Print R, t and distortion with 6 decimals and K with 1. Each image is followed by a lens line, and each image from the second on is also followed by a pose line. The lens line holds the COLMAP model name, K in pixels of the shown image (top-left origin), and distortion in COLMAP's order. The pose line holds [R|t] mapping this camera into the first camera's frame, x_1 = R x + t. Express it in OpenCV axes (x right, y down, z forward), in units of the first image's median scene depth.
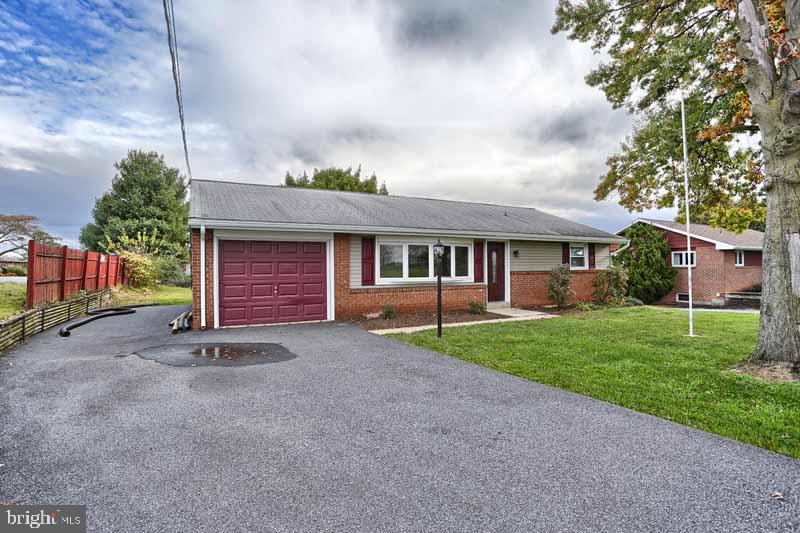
lens RADIAL K [[399.9, 0, 400.0], [0, 399.9, 266.5], [0, 0, 1]] dist [-0.001991, 0.000000]
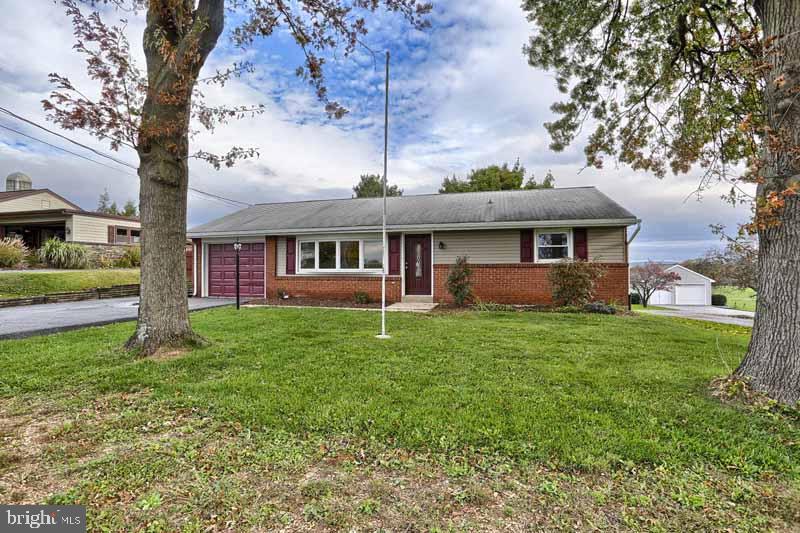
lens RADIAL K [[387.2, 0, 400.0], [0, 387.2, 266.5], [0, 0, 1]] dist [-0.033938, 0.000120]
pose [[0.720625, 0.003989, -0.693314, 0.912858], [0.002647, 0.999960, 0.008505, 0.010442], [0.693320, -0.007964, 0.720586, 0.292460]]
